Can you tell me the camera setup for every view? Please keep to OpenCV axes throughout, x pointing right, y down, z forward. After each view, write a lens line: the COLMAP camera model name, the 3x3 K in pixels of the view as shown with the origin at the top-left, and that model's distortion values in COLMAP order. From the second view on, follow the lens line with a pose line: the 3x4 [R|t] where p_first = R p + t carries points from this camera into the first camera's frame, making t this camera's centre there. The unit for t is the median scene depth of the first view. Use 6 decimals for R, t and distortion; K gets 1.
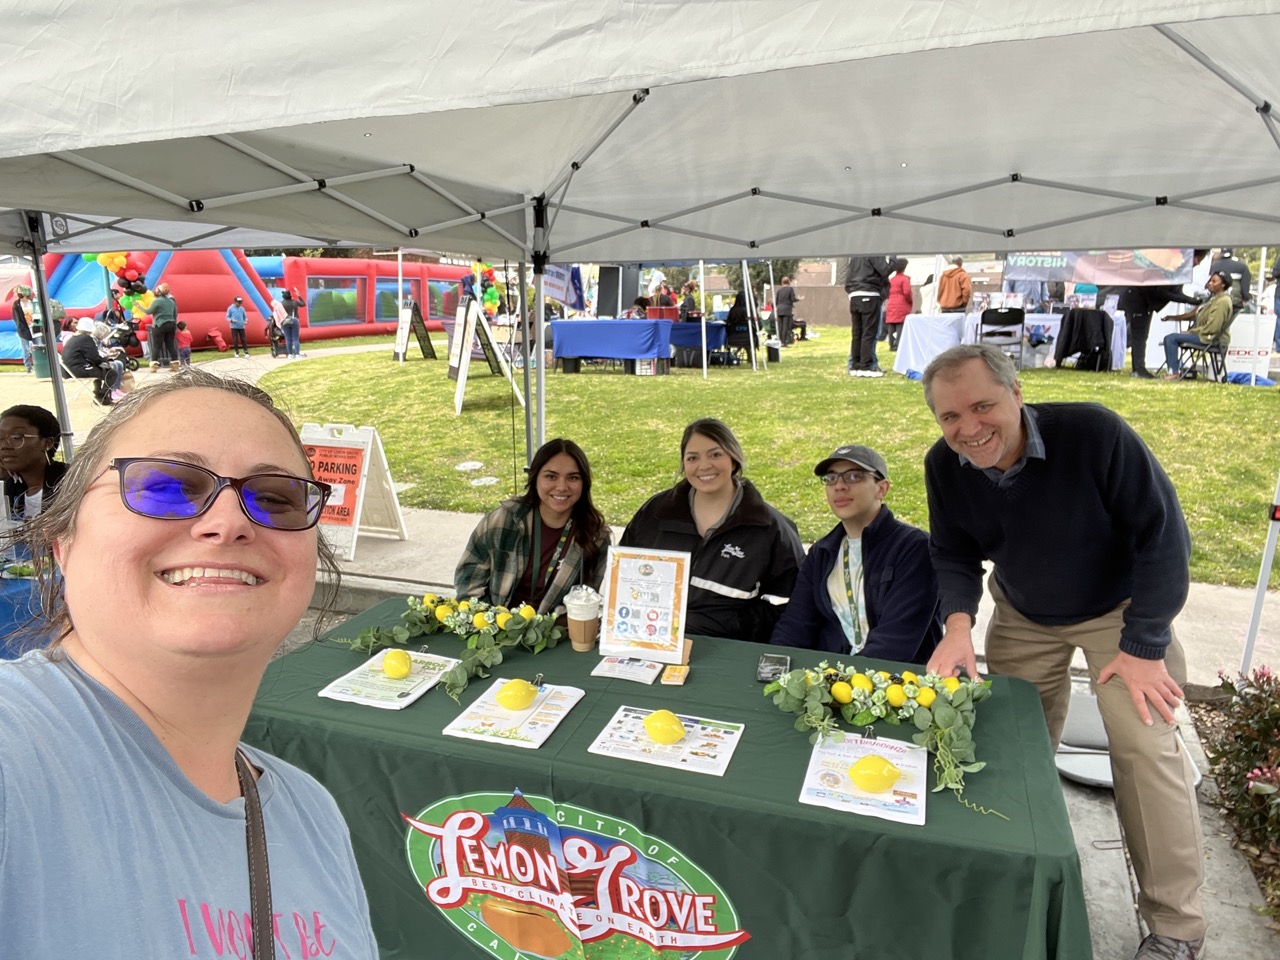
lens RADIAL K [[874.8, 0, 641.8], [0, 874.8, 483.1], [0, 0, 1]] dist [0.010137, 0.002137]
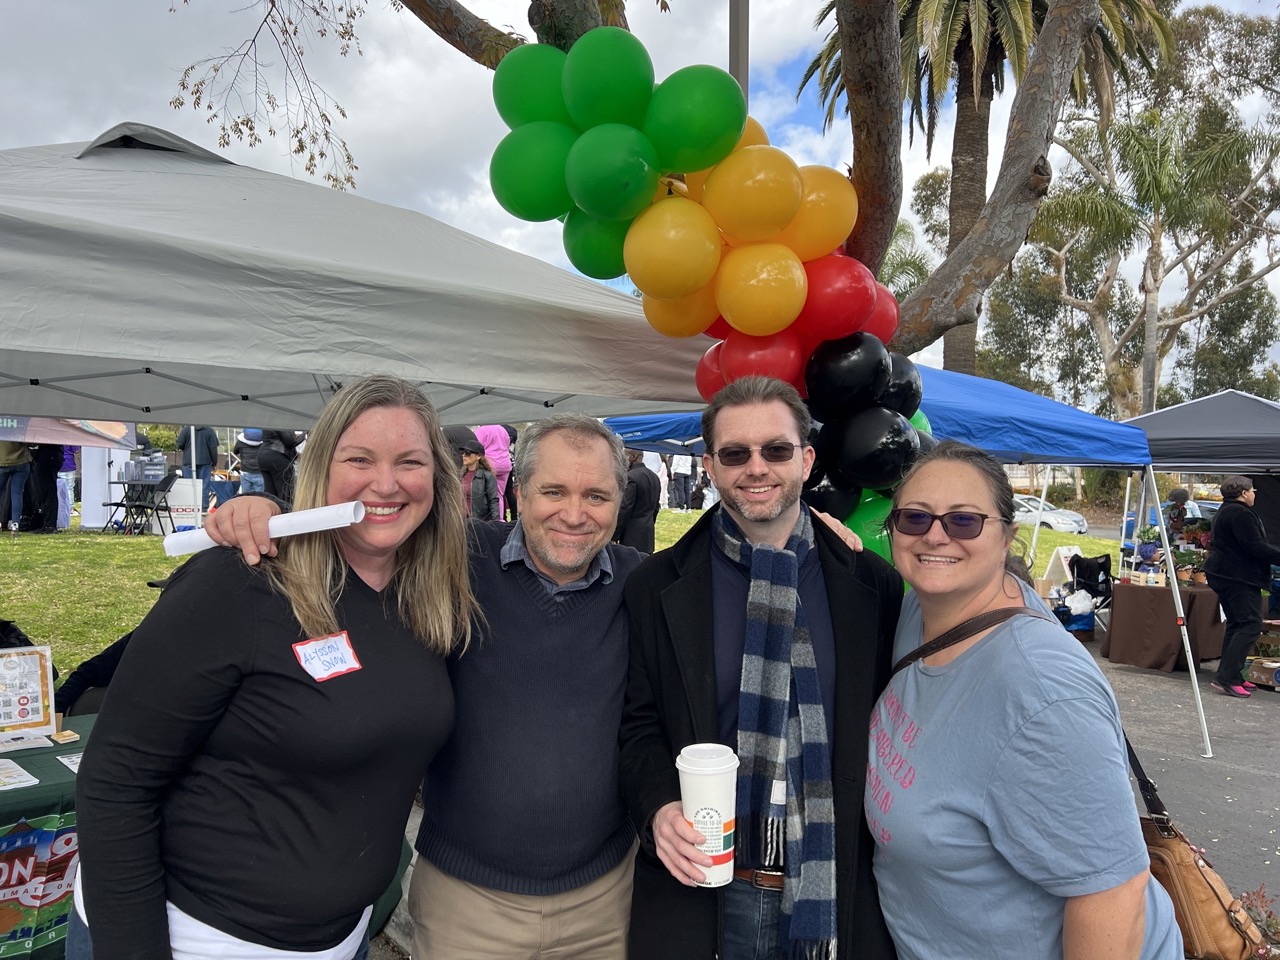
lens RADIAL K [[974.4, 0, 640.6], [0, 974.4, 480.3], [0, 0, 1]] dist [0.000510, 0.000324]
pose [[0.404180, 0.006921, 0.914653, -0.886892], [0.165345, 0.982945, -0.080503, 0.100355], [-0.899611, 0.183771, 0.396142, -0.371345]]
